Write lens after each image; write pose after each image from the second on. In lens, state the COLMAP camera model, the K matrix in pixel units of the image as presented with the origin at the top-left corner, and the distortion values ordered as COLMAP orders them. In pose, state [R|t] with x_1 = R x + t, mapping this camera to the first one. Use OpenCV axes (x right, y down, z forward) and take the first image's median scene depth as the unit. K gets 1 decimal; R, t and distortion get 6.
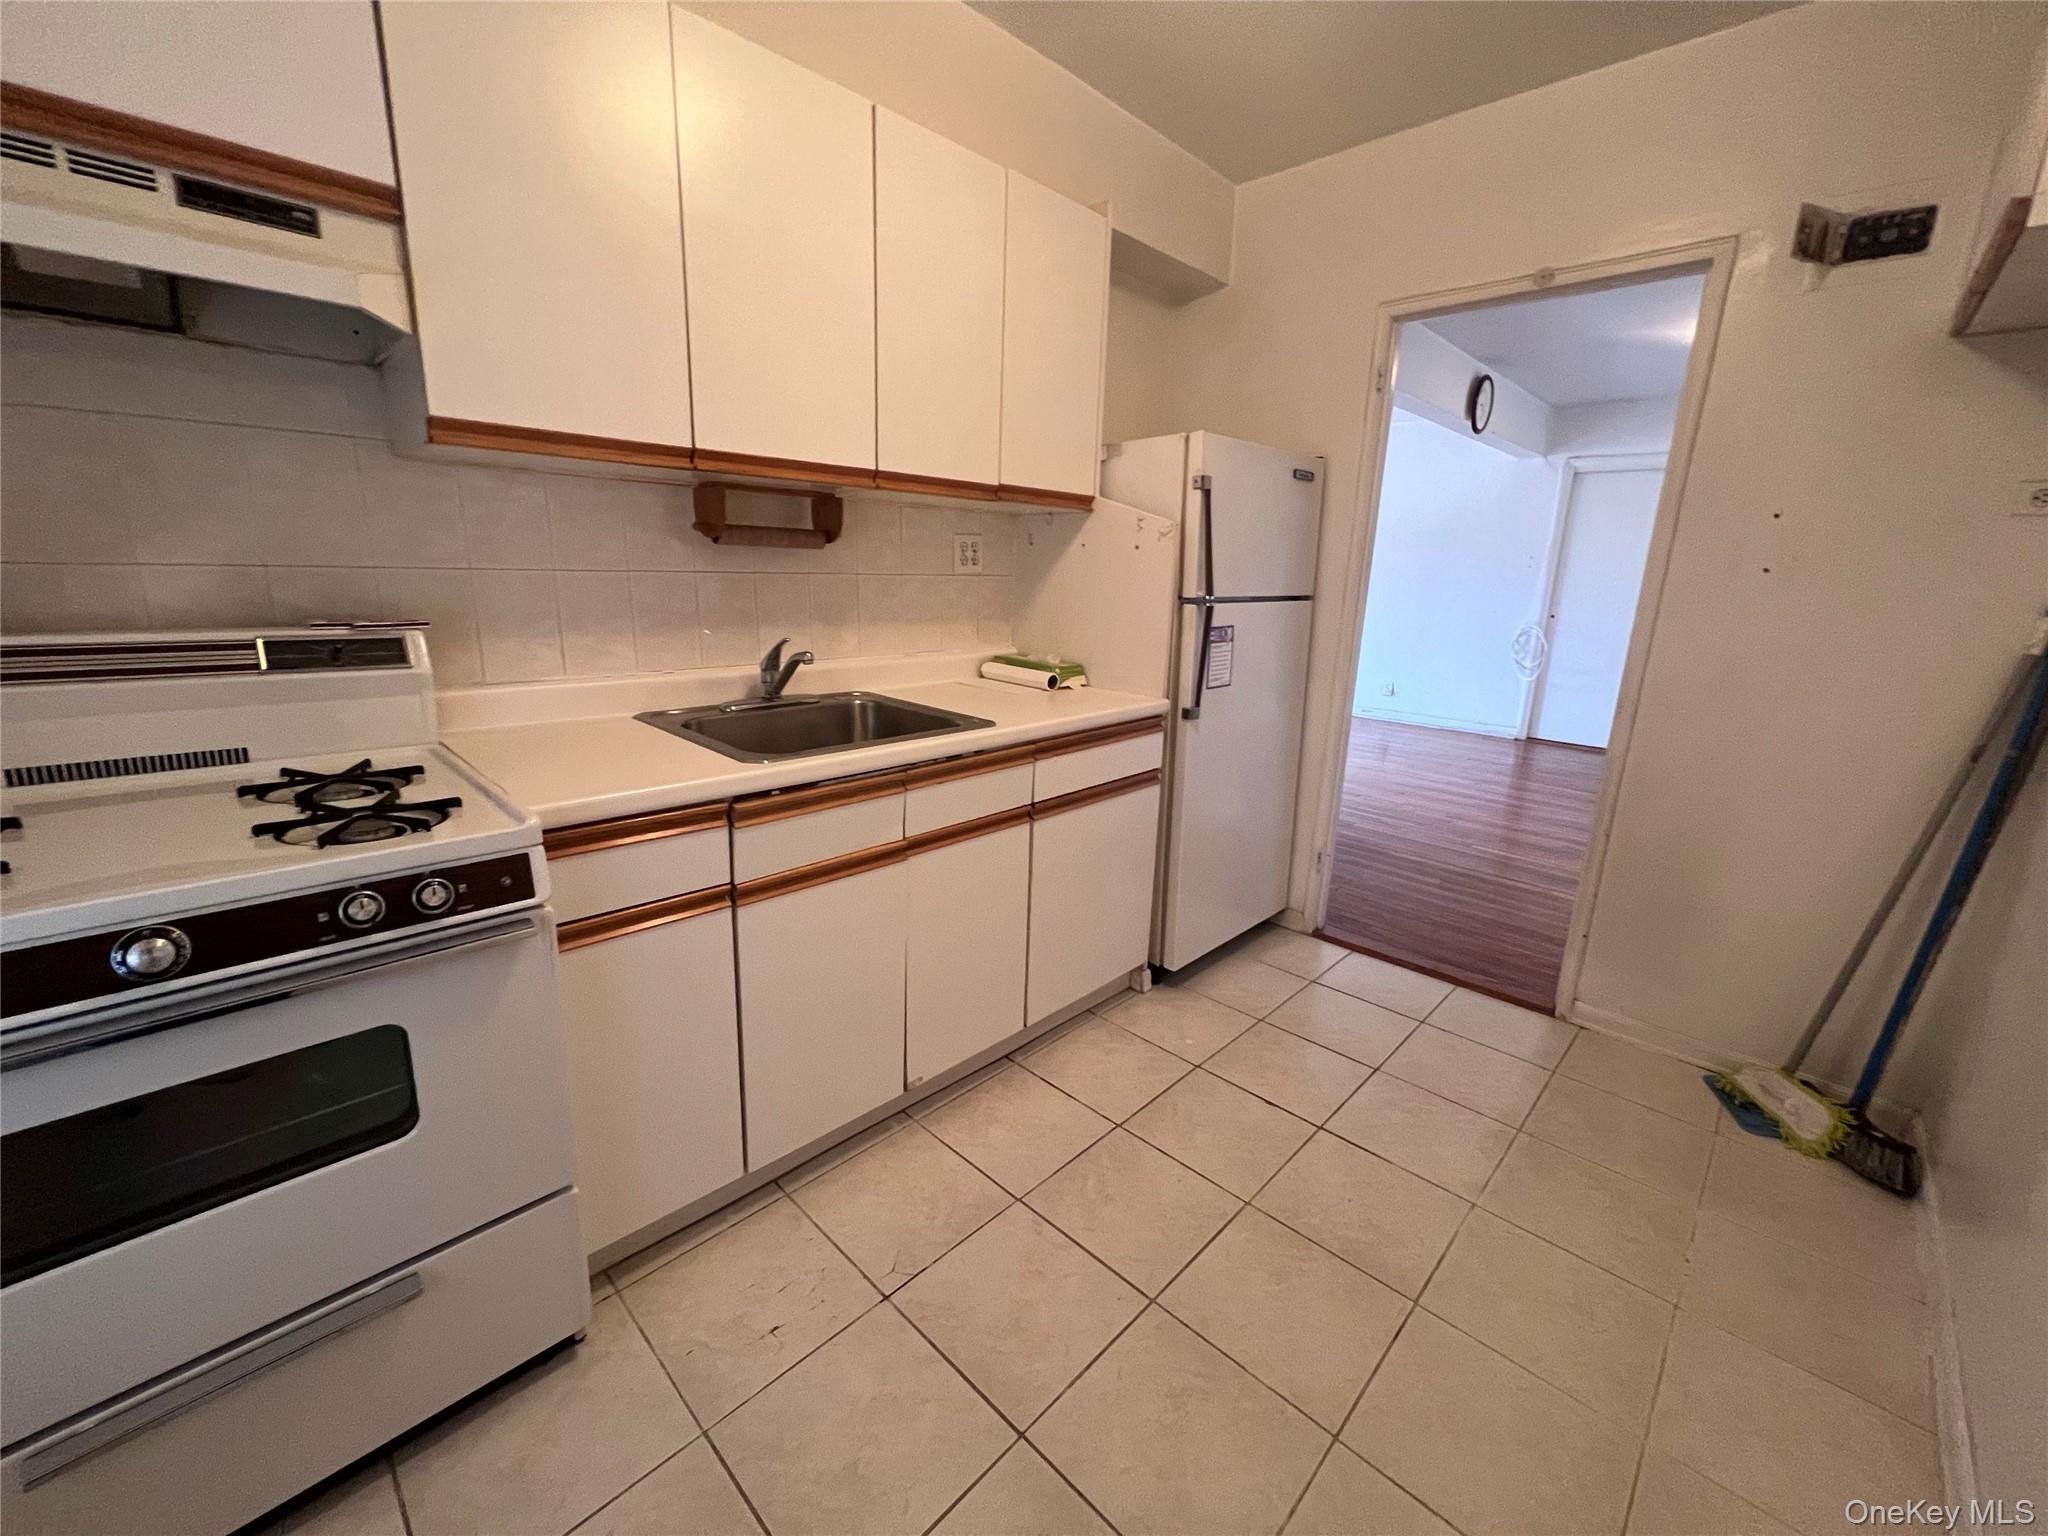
lens RADIAL K [[829.5, 0, 1024.0], [0, 829.5, 768.0], [0, 0, 1]] dist [-0.002231, -0.000117]
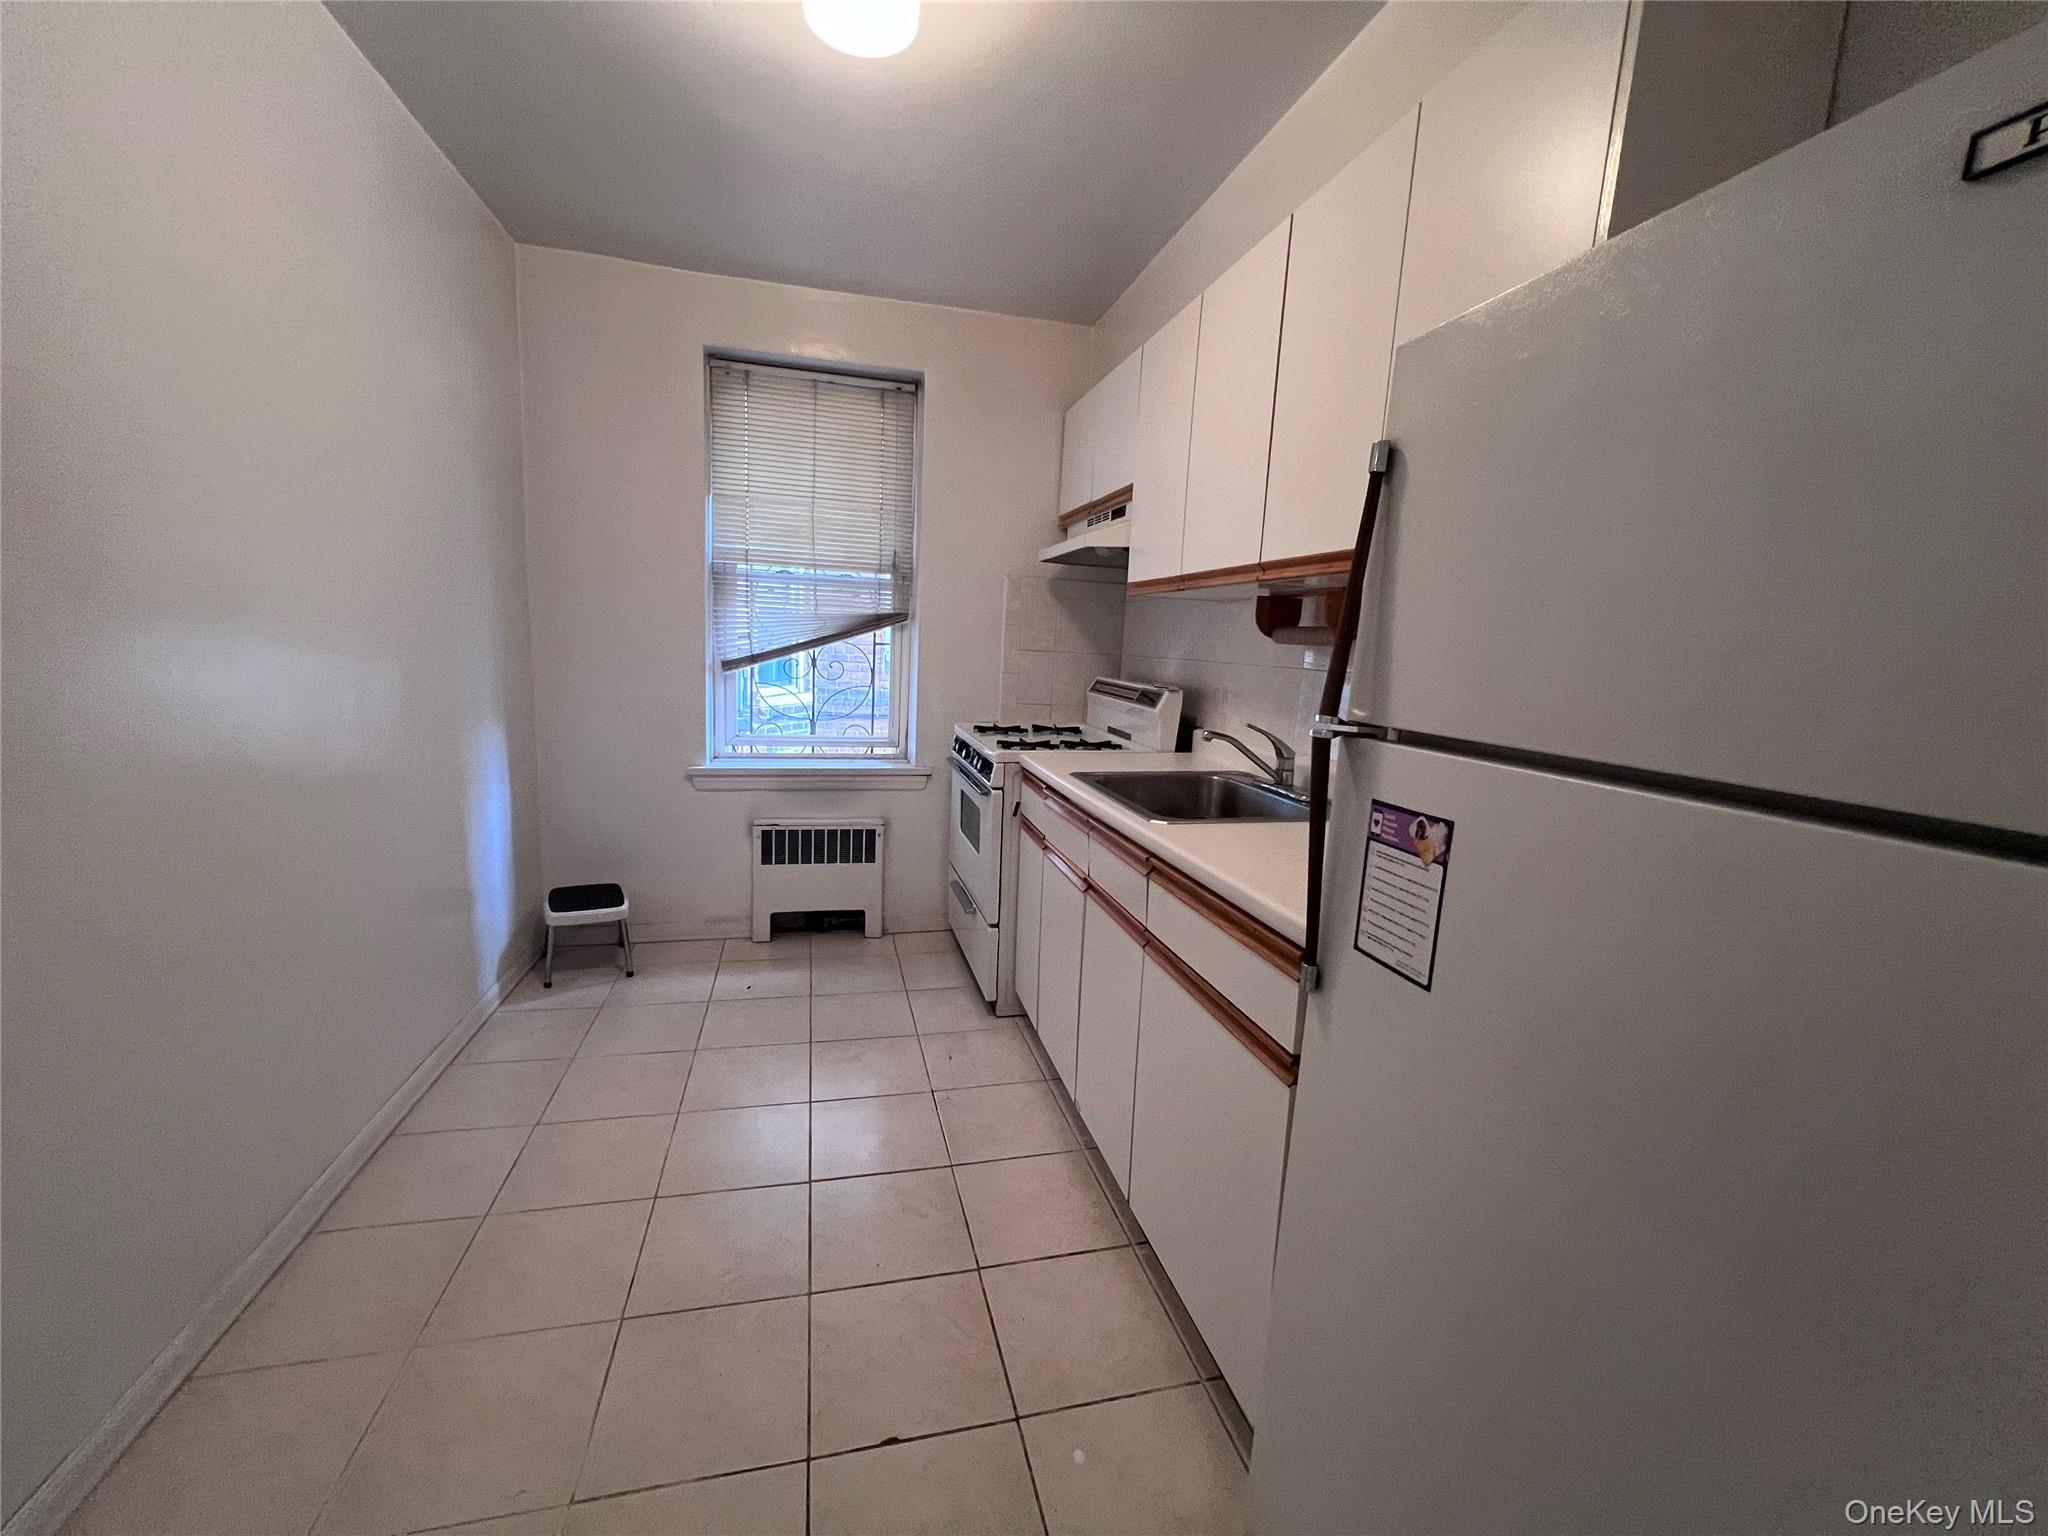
lens RADIAL K [[829.5, 0, 1024.0], [0, 829.5, 768.0], [0, 0, 1]] dist [-0.002231, -0.000117]
pose [[-0.545969, 0.107887, -0.830830, 0.625789], [-0.188751, 0.950340, 0.247441, -0.245605], [0.816267, 0.291915, -0.498492, 1.041091]]
